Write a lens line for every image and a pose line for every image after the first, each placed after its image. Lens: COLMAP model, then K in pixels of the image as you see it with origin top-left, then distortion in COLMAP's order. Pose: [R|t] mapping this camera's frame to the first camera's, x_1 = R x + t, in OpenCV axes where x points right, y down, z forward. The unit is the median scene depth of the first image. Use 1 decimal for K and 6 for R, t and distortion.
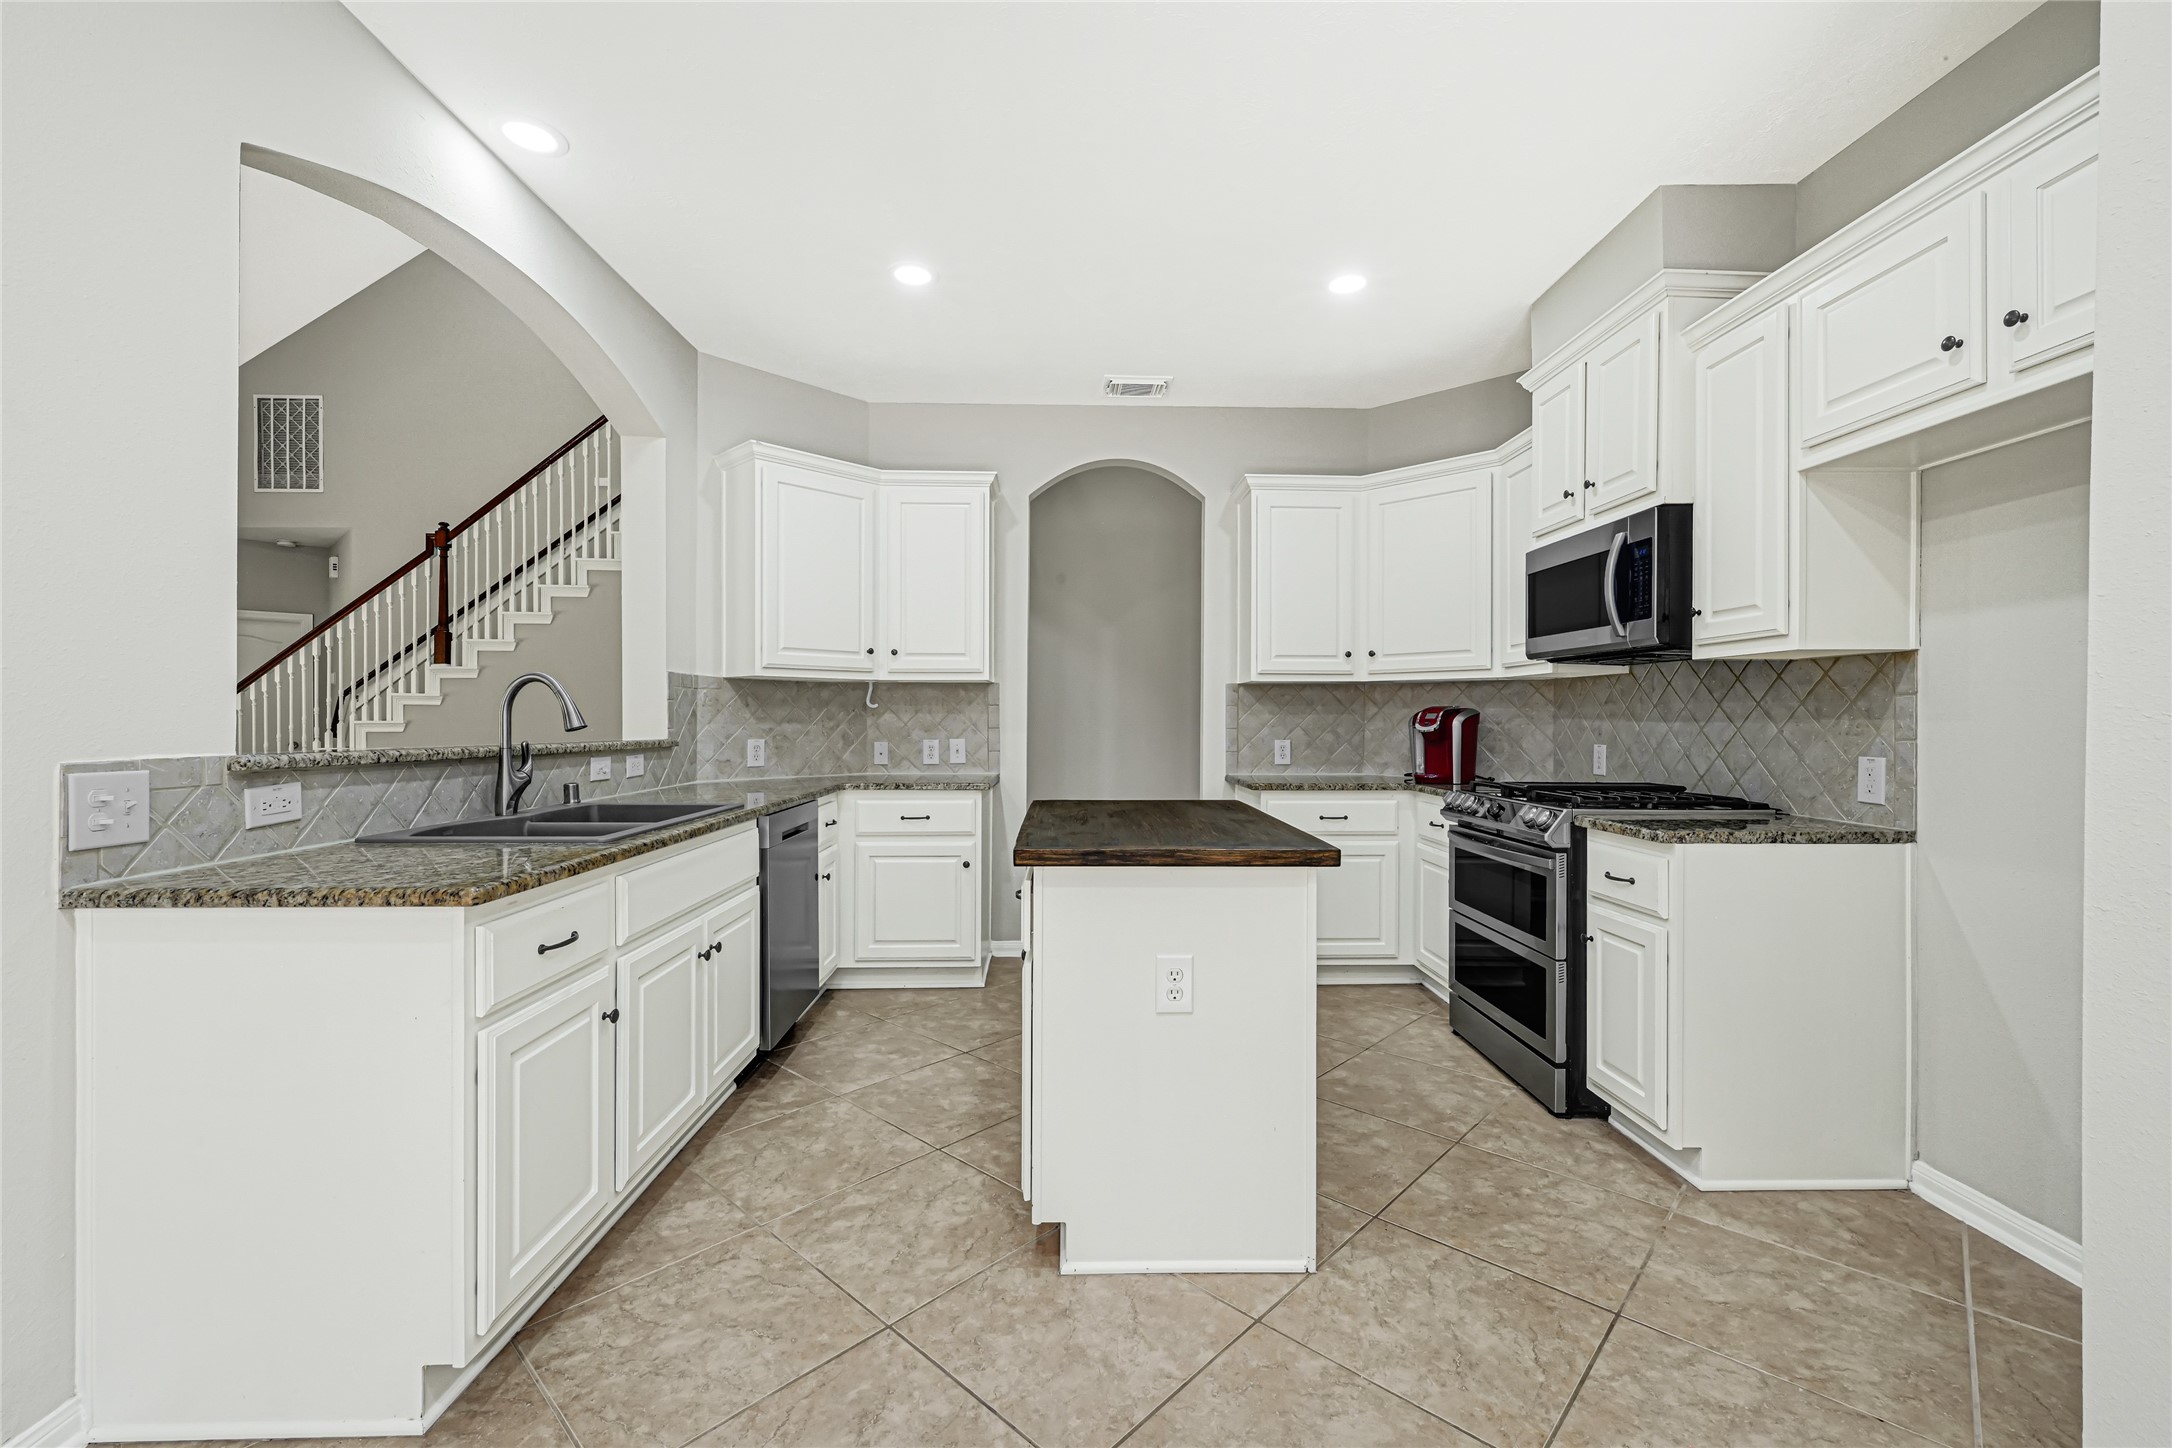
lens RADIAL K [[888.5, 0, 1090.3], [0, 888.5, 722.1], [0, 0, 1]] dist [0.008676, -0.000308]
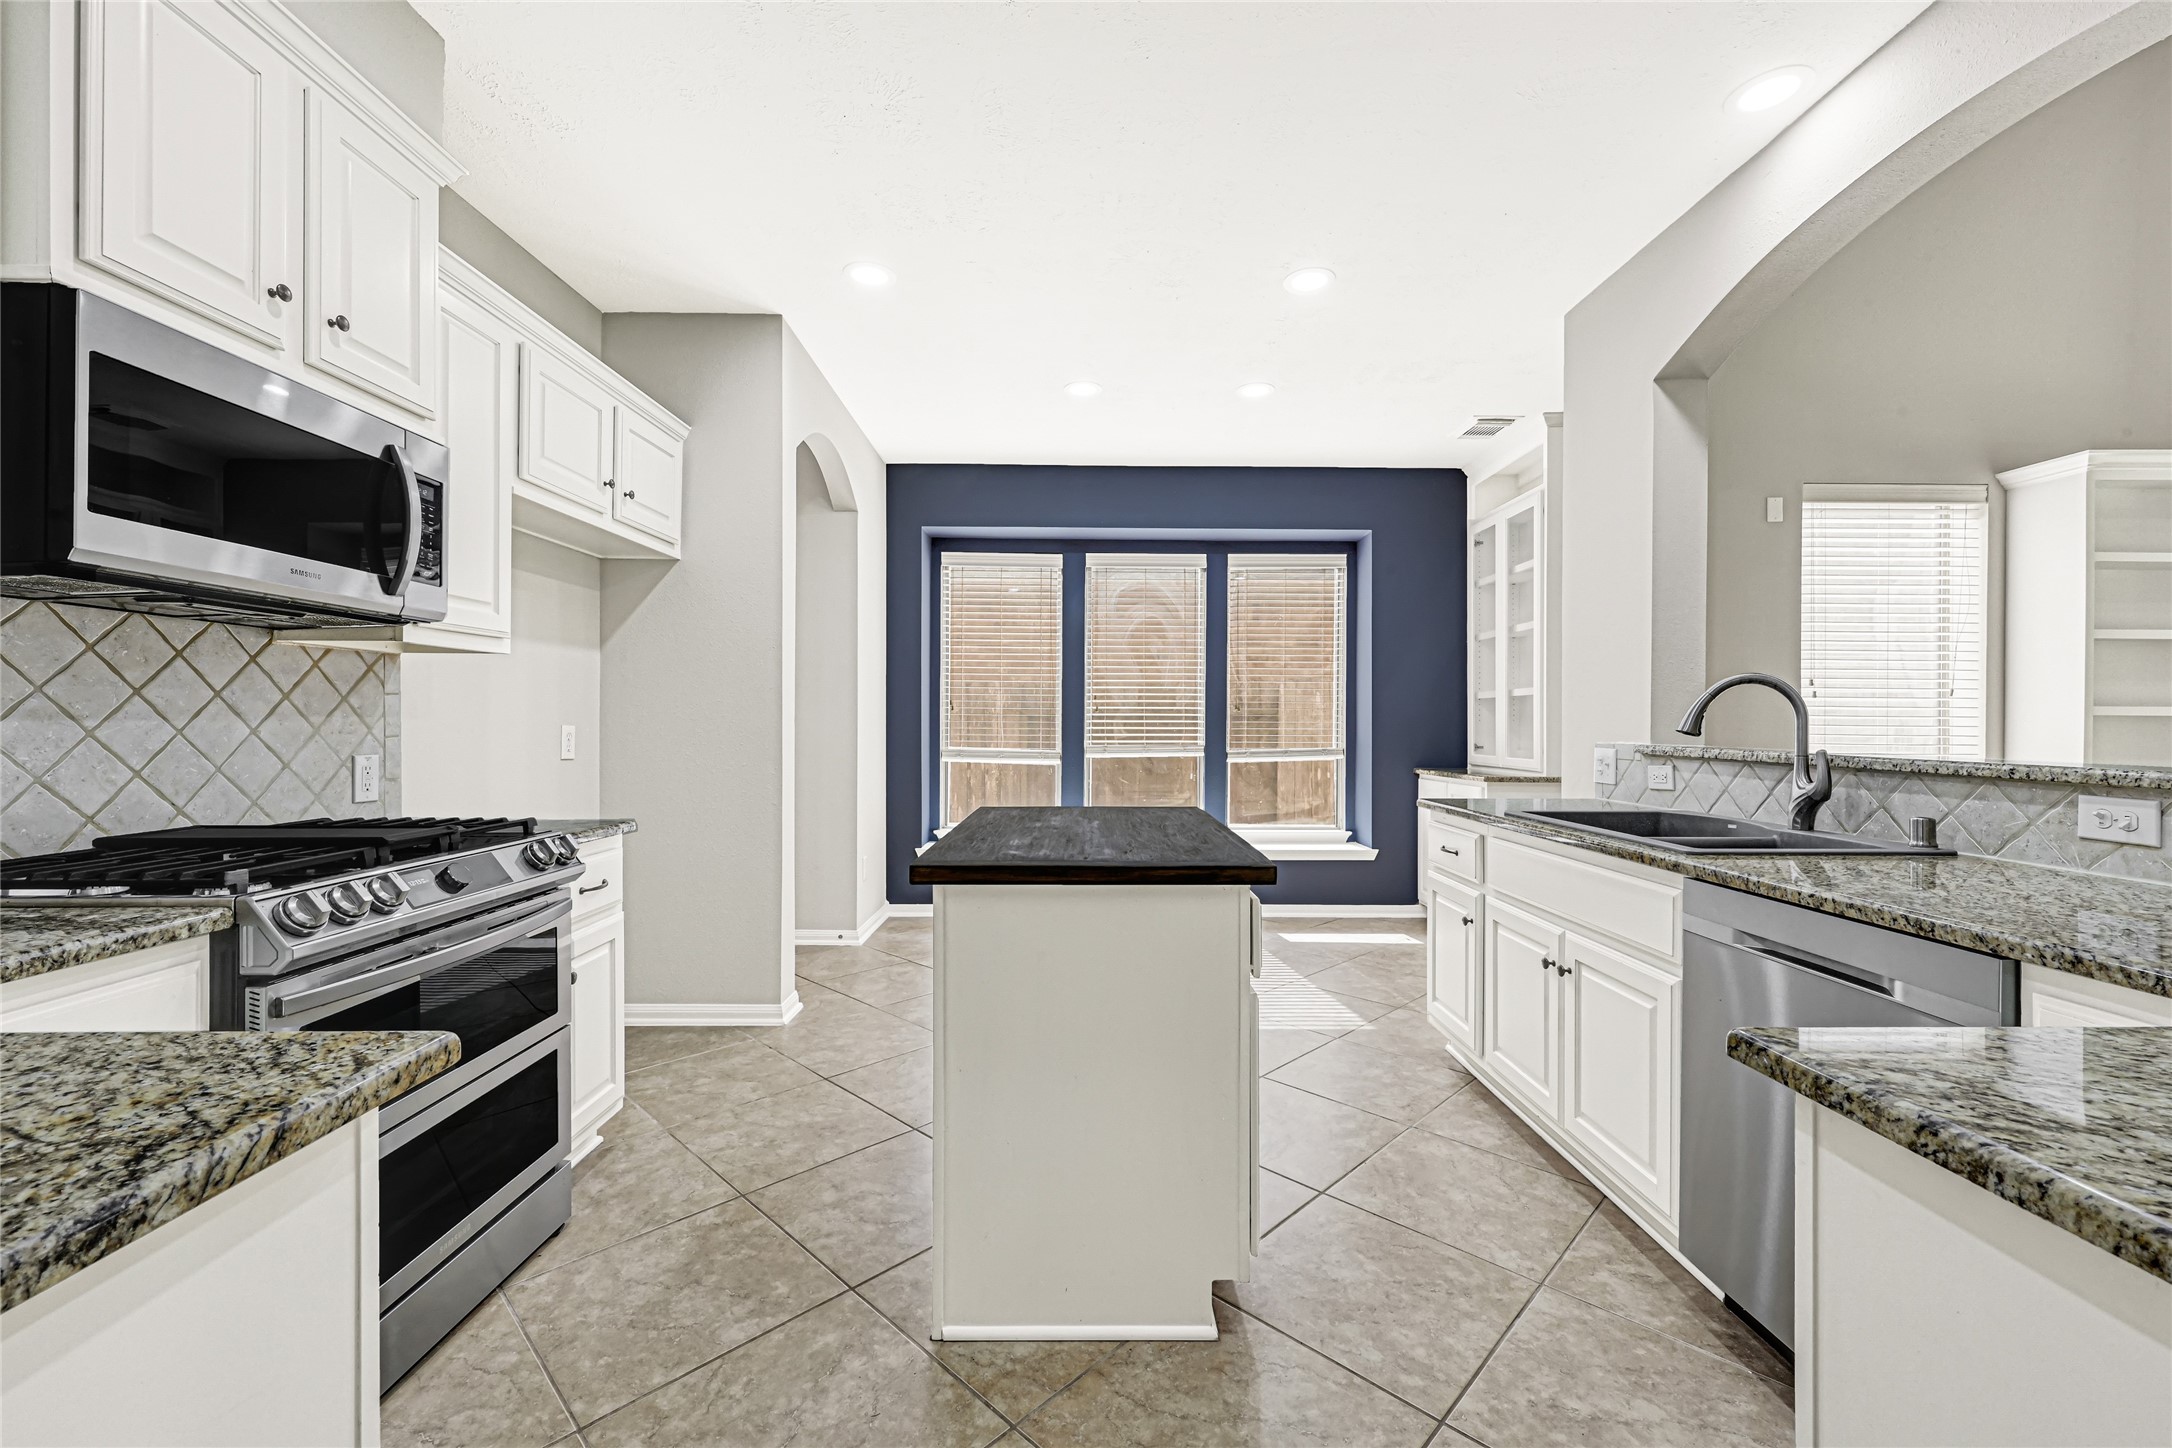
lens RADIAL K [[888.5, 0, 1087.8], [0, 888.5, 722.2], [0, 0, 1]] dist [0.008676, -0.000308]
pose [[-0.999873, -0.005071, 0.015113, 0.052706], [-0.004969, 0.999965, 0.006777, -0.006635], [-0.015147, 0.006701, -0.999863, 1.727755]]
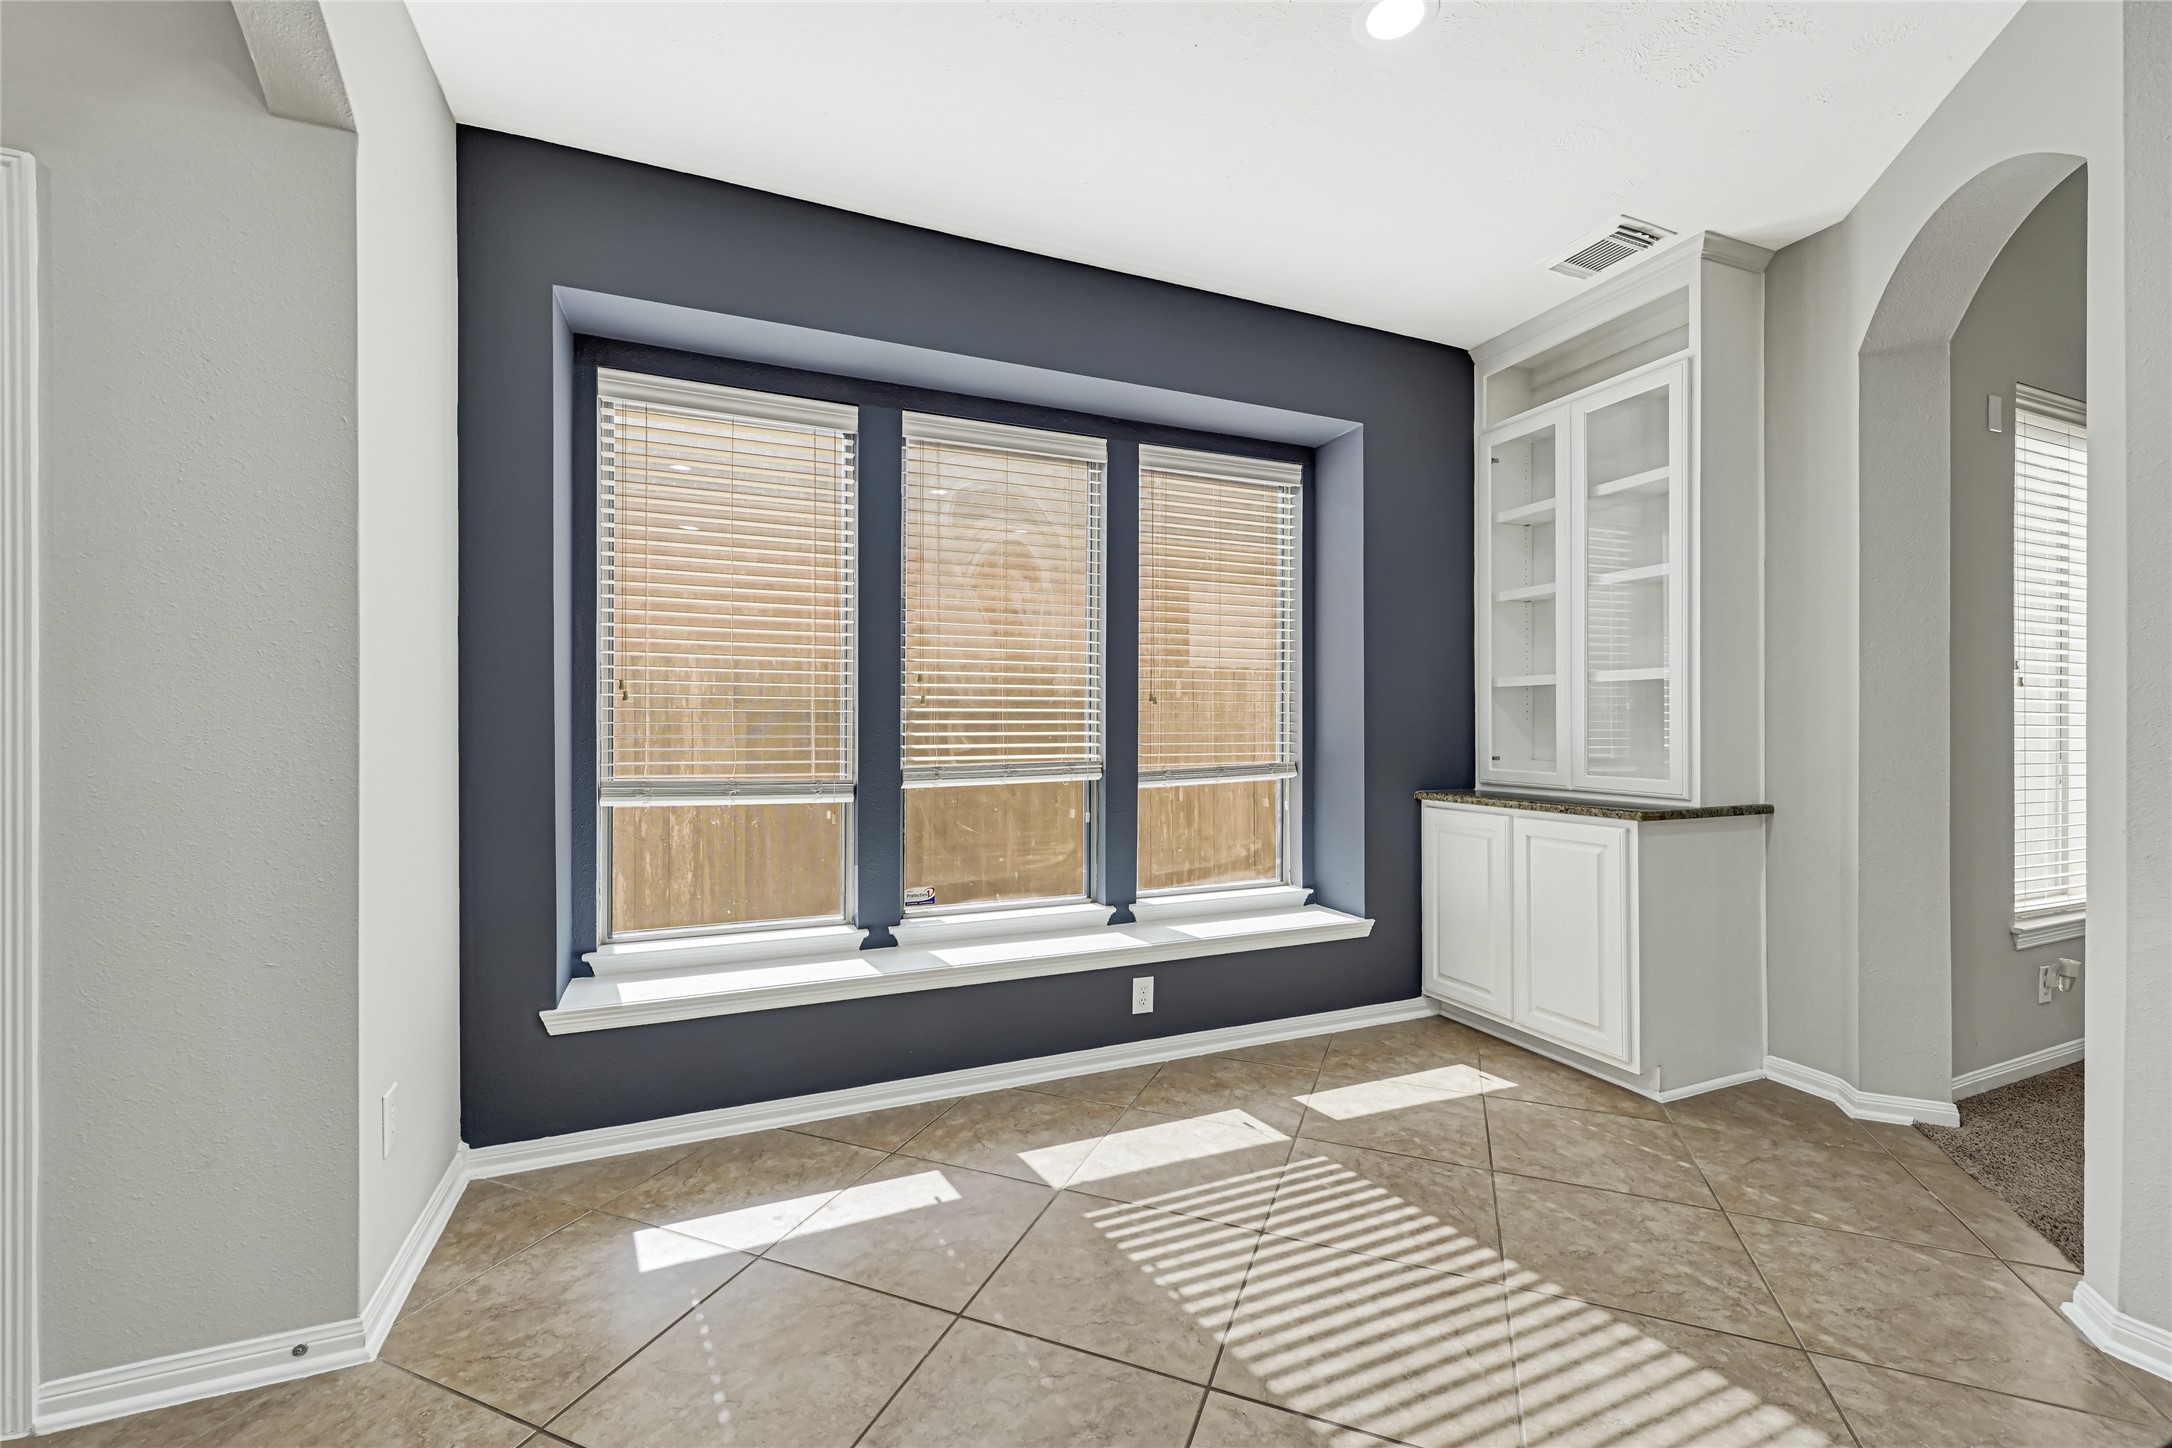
lens RADIAL K [[888.5, 0, 1094.9], [0, 888.5, 722.6], [0, 0, 1]] dist [0.008676, -0.000308]
pose [[-0.930389, -0.003009, -0.366561, 0.172624], [-0.006169, 0.999953, 0.007447, -0.004905], [0.366522, 0.009190, -0.930364, 1.223723]]
